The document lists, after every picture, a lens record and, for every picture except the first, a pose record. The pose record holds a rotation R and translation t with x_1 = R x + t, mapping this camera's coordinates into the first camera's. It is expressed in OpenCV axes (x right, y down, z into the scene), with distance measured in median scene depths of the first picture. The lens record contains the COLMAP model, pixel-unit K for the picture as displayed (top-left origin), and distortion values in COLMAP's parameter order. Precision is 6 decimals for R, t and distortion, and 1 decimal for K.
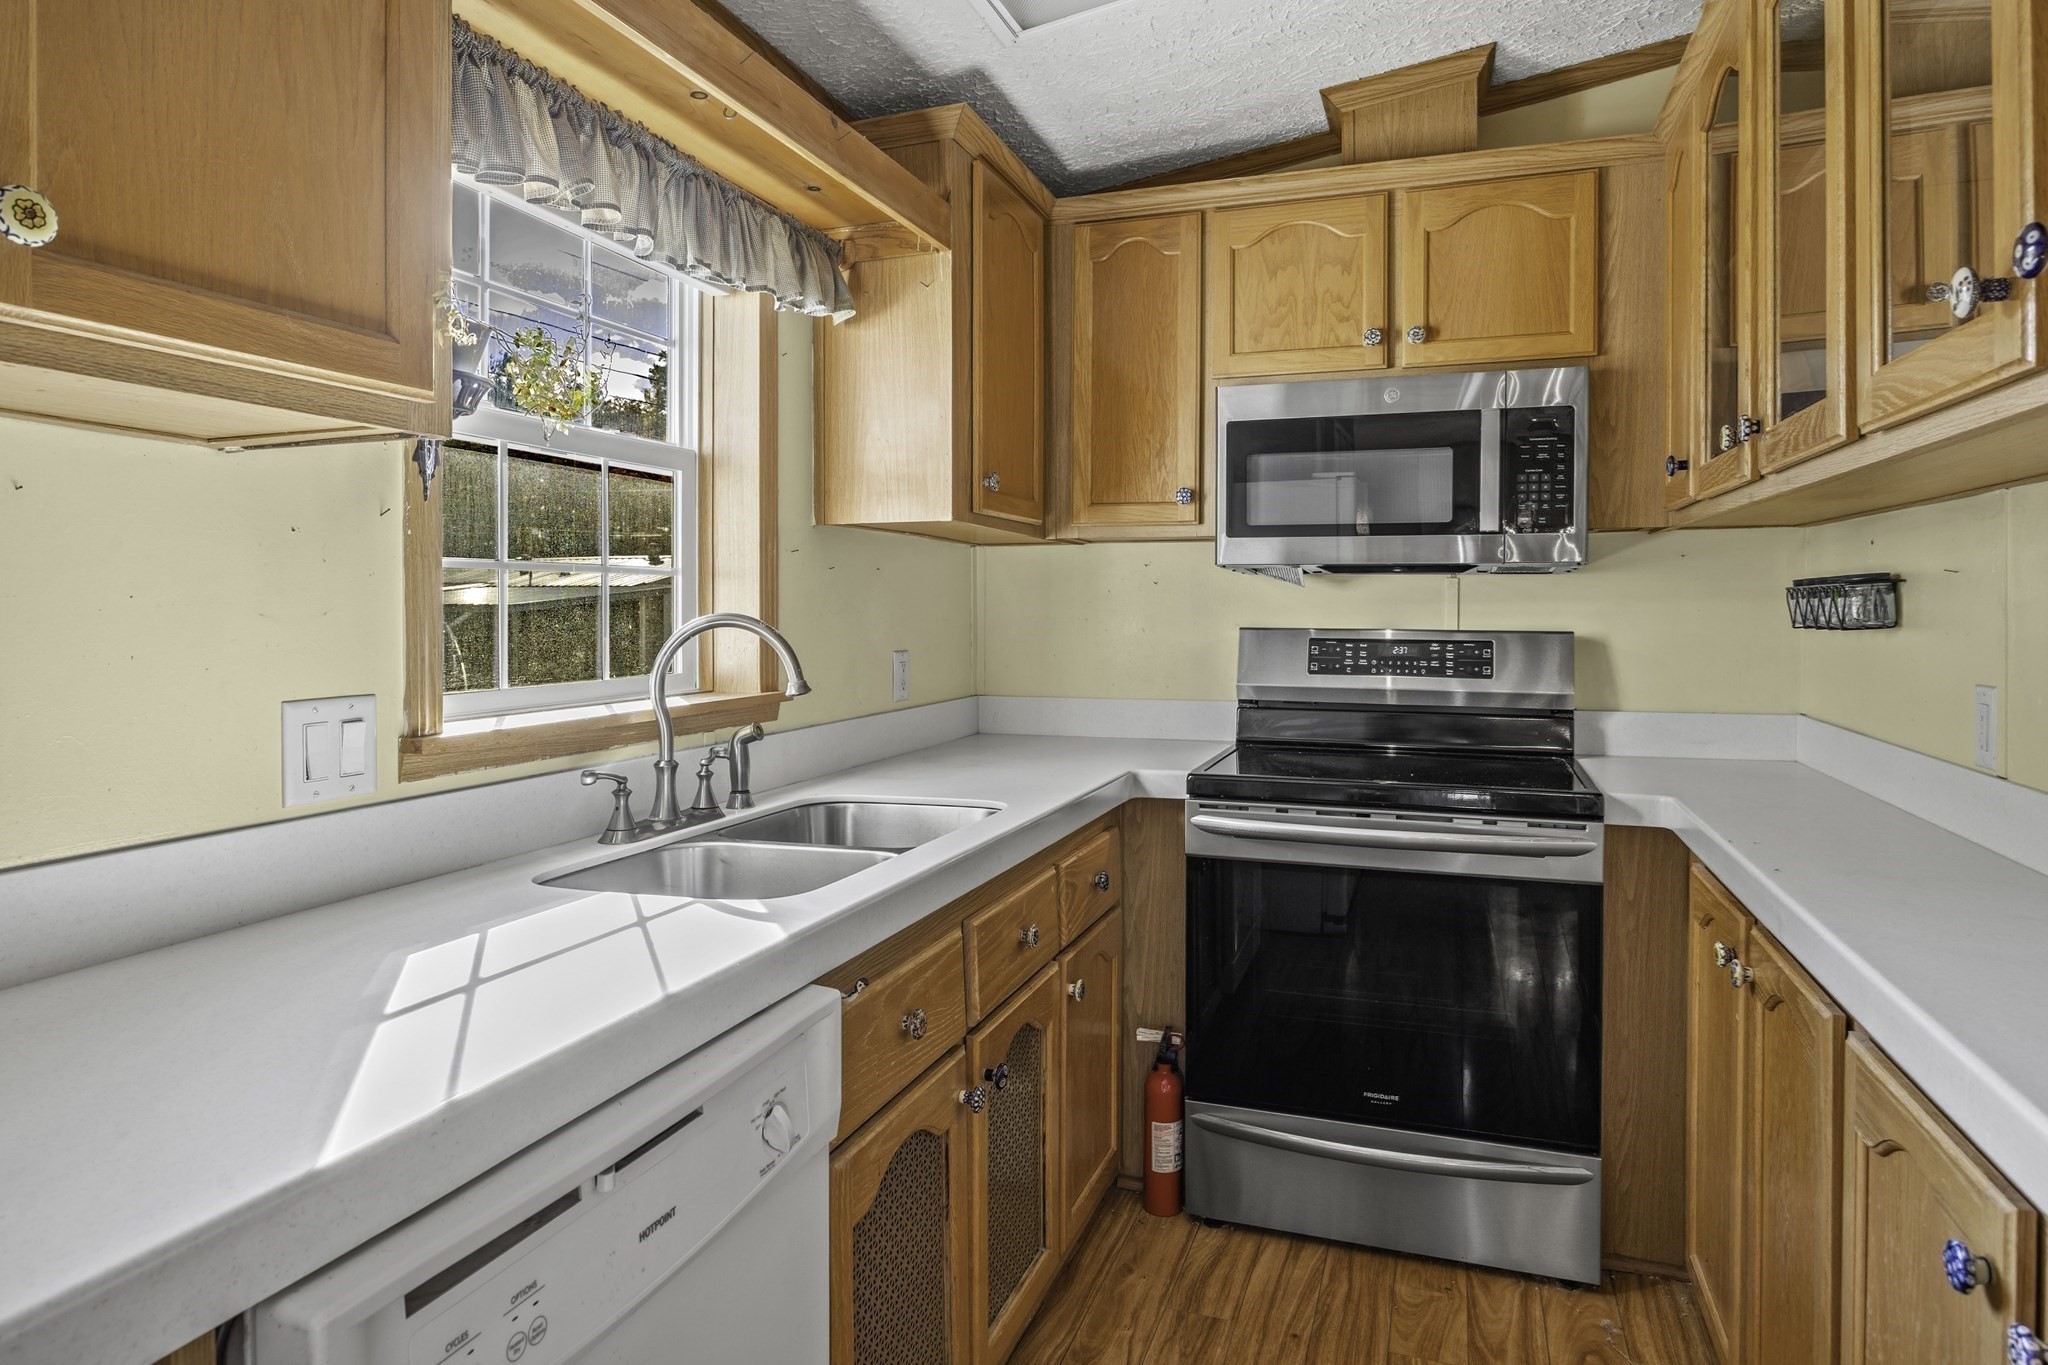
lens RADIAL K [[1164.7, 0, 1055.4], [0, 1164.7, 616.3], [0, 0, 1]] dist [-0.009720, 0.000340]
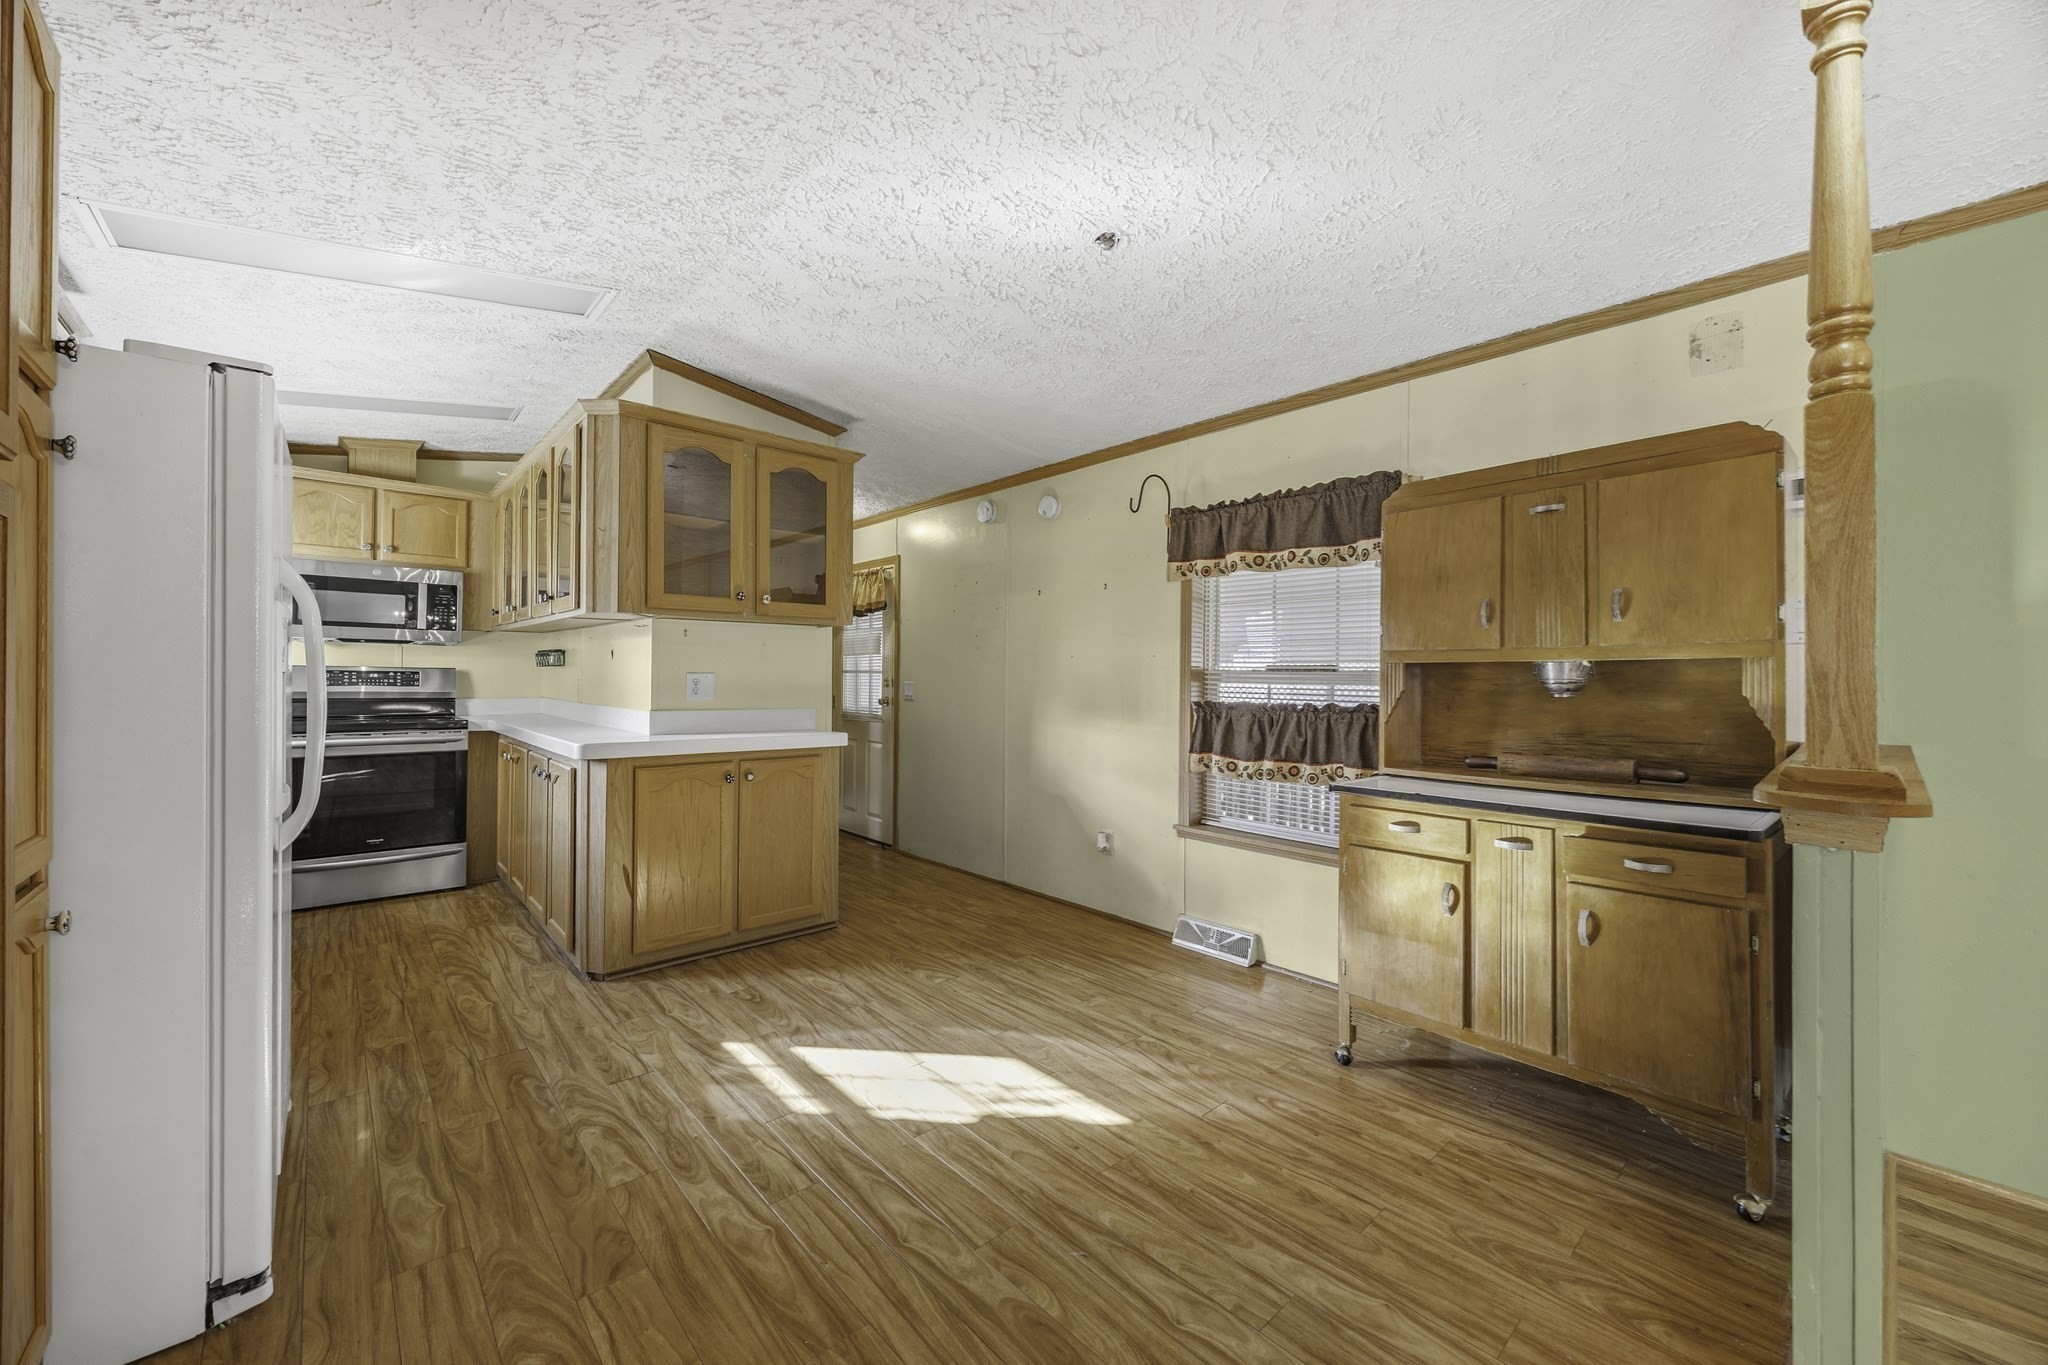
lens RADIAL K [[774.5, 0, 1024.3], [0, 774.5, 672.1], [0, 0, 1]] dist [-0.006526, 0.000485]
pose [[0.479981, 0.009686, 0.877225, -0.524670], [-0.001006, 0.999944, -0.010491, 0.045092], [-0.877278, 0.004153, 0.479965, -1.083495]]
